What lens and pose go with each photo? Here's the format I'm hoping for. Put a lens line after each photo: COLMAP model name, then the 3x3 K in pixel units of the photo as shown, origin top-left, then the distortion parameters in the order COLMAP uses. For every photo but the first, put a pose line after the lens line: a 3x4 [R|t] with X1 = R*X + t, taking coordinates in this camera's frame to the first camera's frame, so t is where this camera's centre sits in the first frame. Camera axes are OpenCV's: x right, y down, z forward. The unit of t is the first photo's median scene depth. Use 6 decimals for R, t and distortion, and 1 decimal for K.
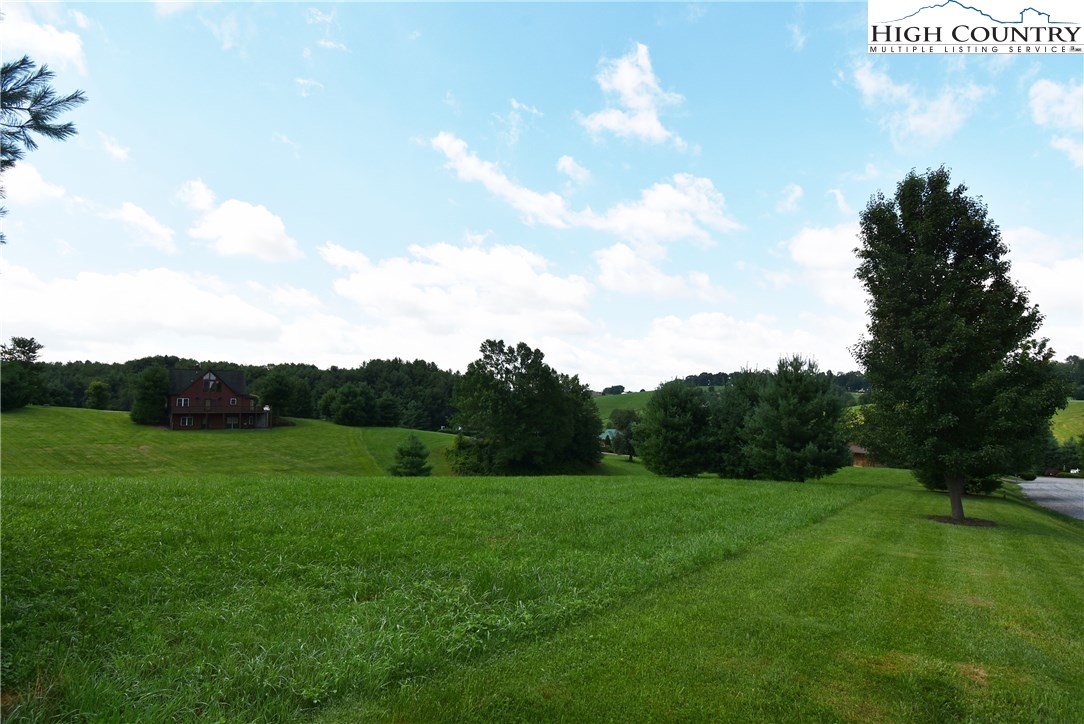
lens RADIAL K [[544.8, 0, 544.2], [0, 544.8, 365.6], [0, 0, 1]] dist [0.020370, -0.030591]
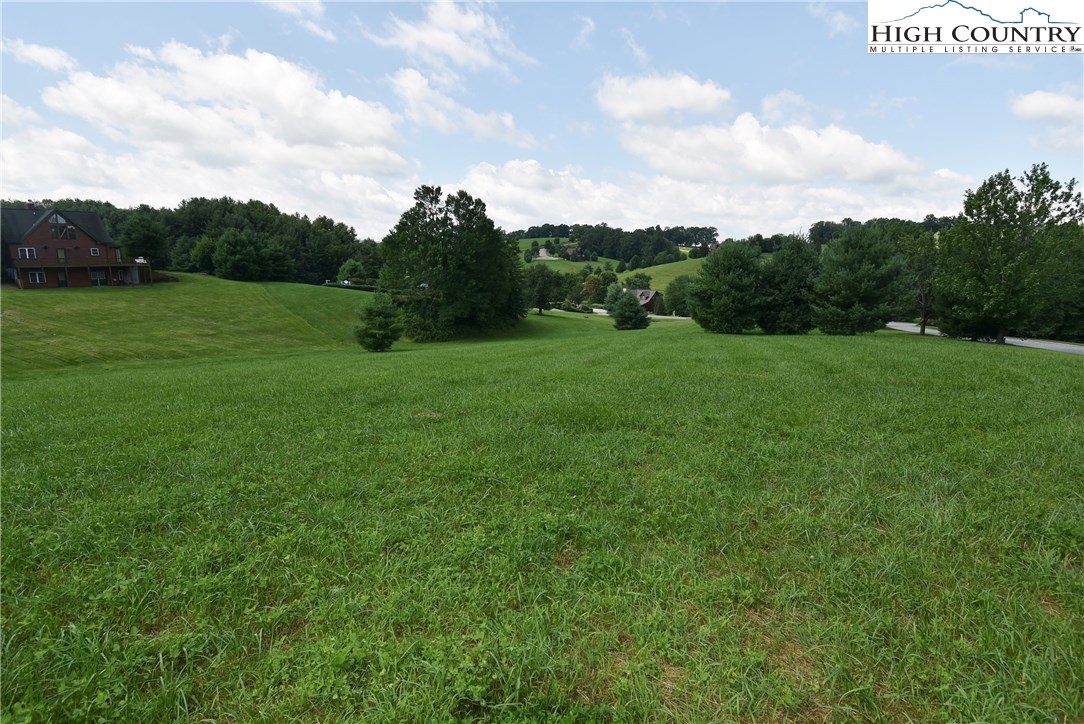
lens RADIAL K [[544.8, 0, 544.2], [0, 544.8, 365.6], [0, 0, 1]] dist [0.020370, -0.030591]
pose [[0.953720, -0.048798, 0.296709, -0.186879], [-0.032760, 0.964008, 0.263847, -0.004997], [-0.298905, -0.261356, 0.917796, 0.033303]]
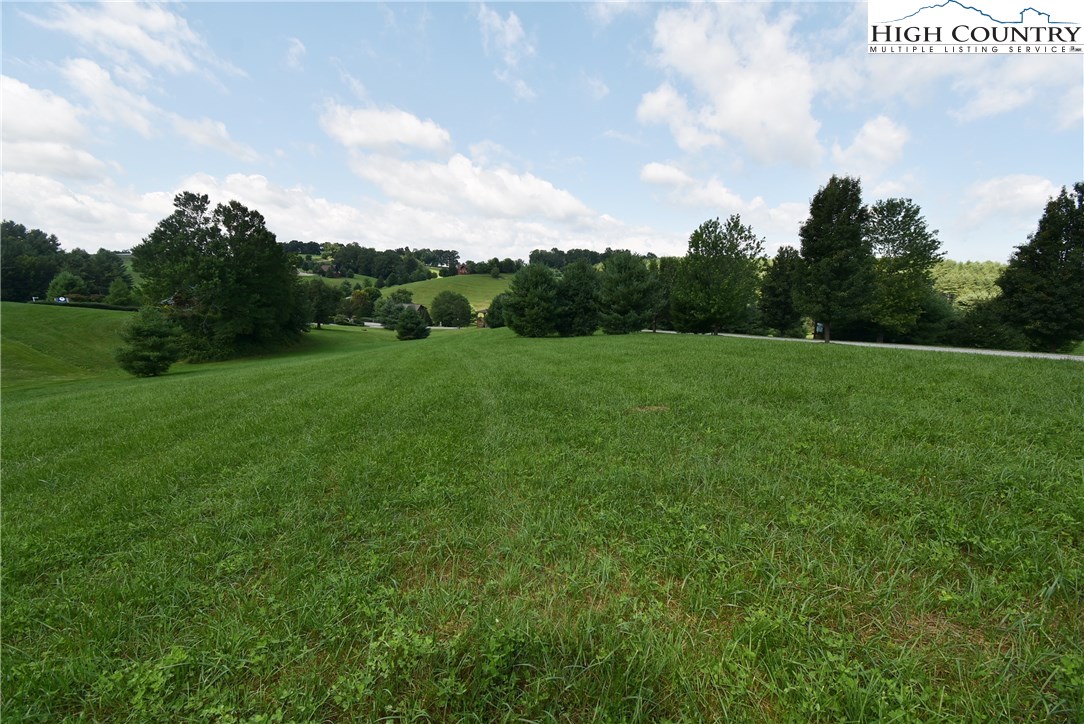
lens RADIAL K [[479.4, 0, 543.2], [0, 479.4, 362.0], [0, 0, 1]] dist [0.020436, -0.027187]
pose [[0.707974, -0.101603, 0.698892, -0.243158], [-0.077162, 0.972545, 0.219551, 0.001499], [-0.702011, -0.209364, 0.680696, 0.072055]]
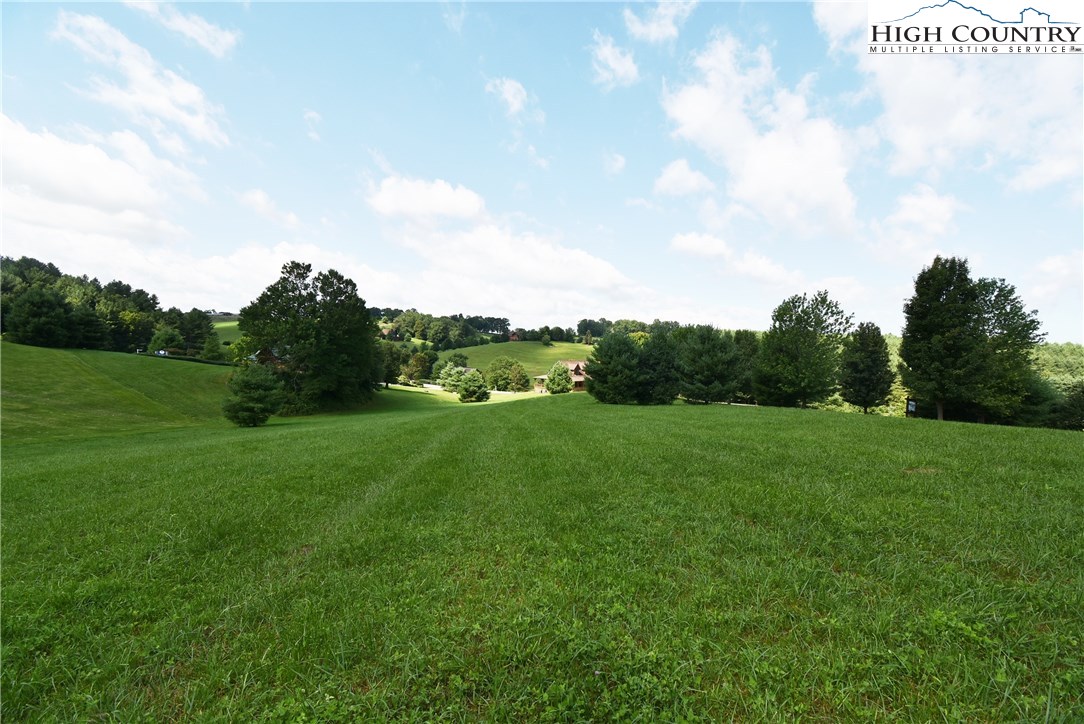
lens RADIAL K [[479.4, 0, 543.2], [0, 479.4, 362.0], [0, 0, 1]] dist [0.020436, -0.027187]
pose [[0.769954, 0.020592, 0.637767, -0.279315], [-0.100930, 0.990827, 0.089859, 0.004979], [-0.630066, -0.133557, 0.764970, 0.090363]]
